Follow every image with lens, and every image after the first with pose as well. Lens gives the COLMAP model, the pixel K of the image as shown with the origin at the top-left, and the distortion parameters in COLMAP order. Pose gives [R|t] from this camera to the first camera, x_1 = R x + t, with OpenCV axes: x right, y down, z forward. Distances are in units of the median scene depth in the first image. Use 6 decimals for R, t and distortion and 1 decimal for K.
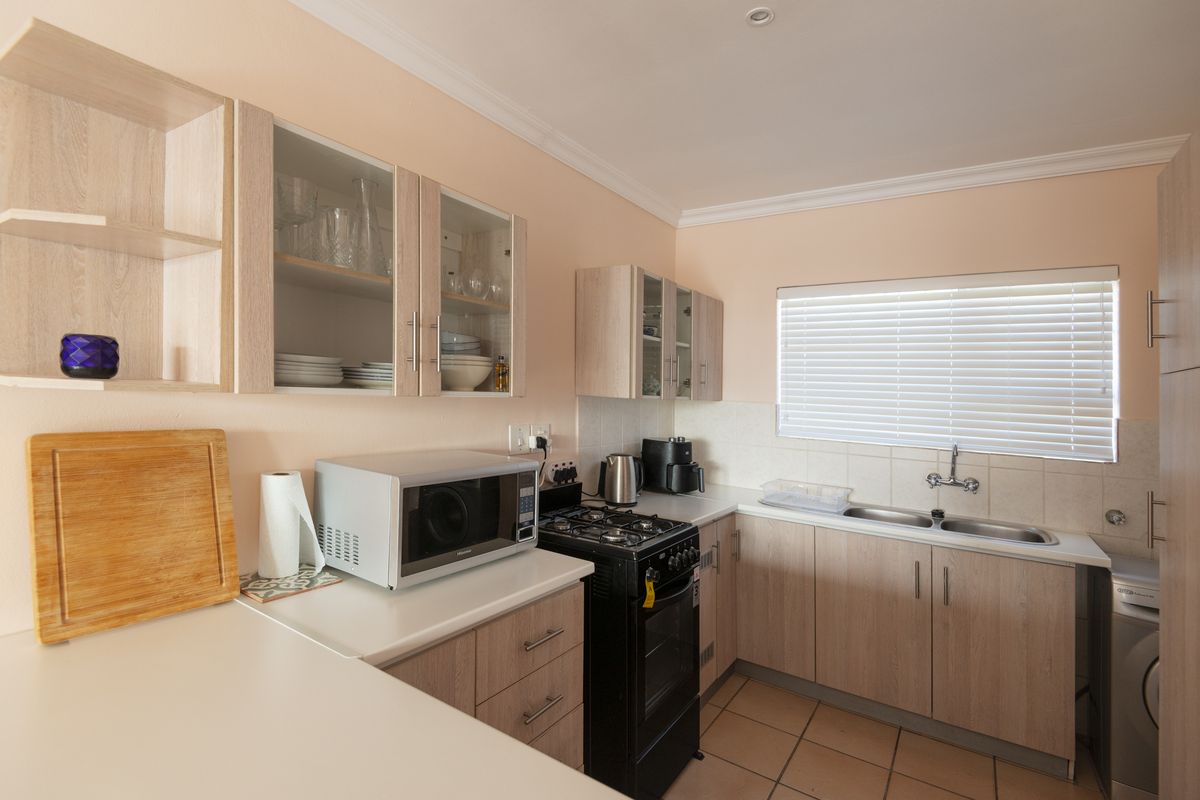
lens RADIAL K [[551.5, 0, 601.3], [0, 551.5, 374.5], [0, 0, 1]] dist [-0.026843, -0.000359]
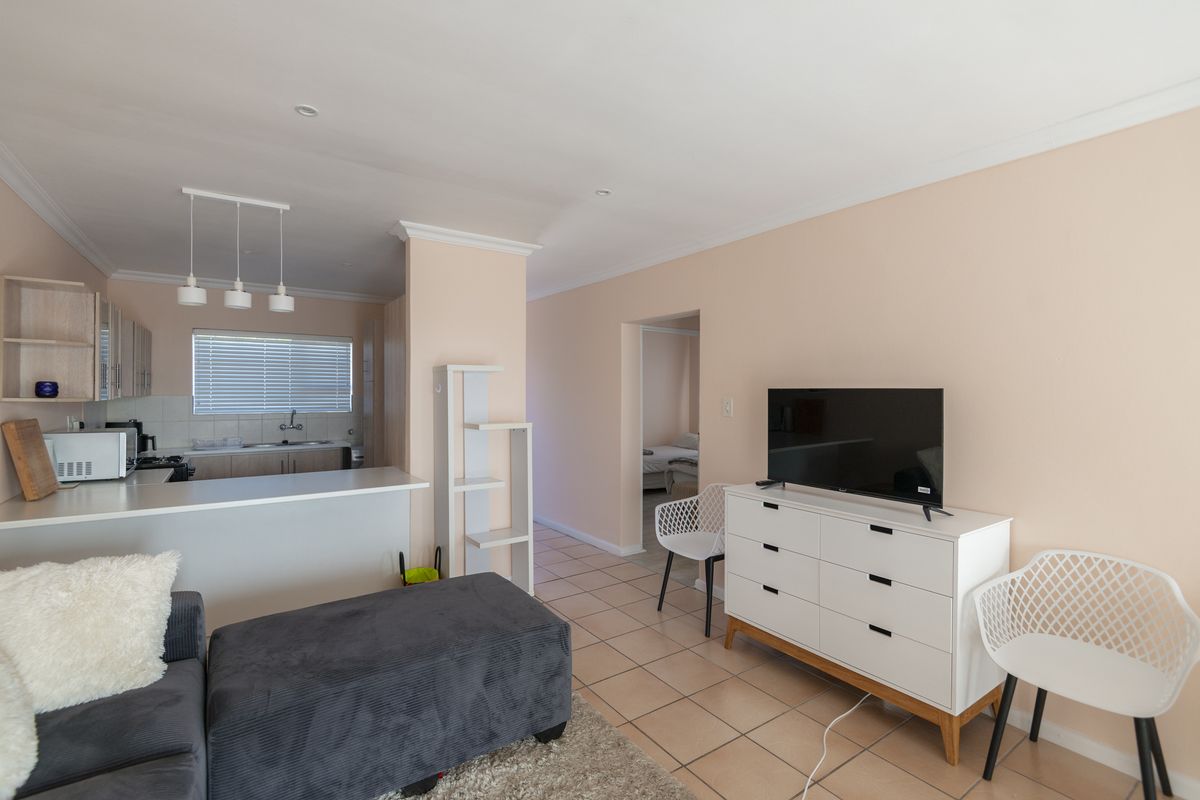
lens RADIAL K [[551.5, 0, 601.3], [0, 551.5, 374.5], [0, 0, 1]] dist [-0.026843, -0.000359]
pose [[0.366911, -0.015277, 0.930131, -1.019719], [-0.012590, 0.999692, 0.021386, -0.083952], [-0.930171, -0.019557, 0.366606, -1.049133]]
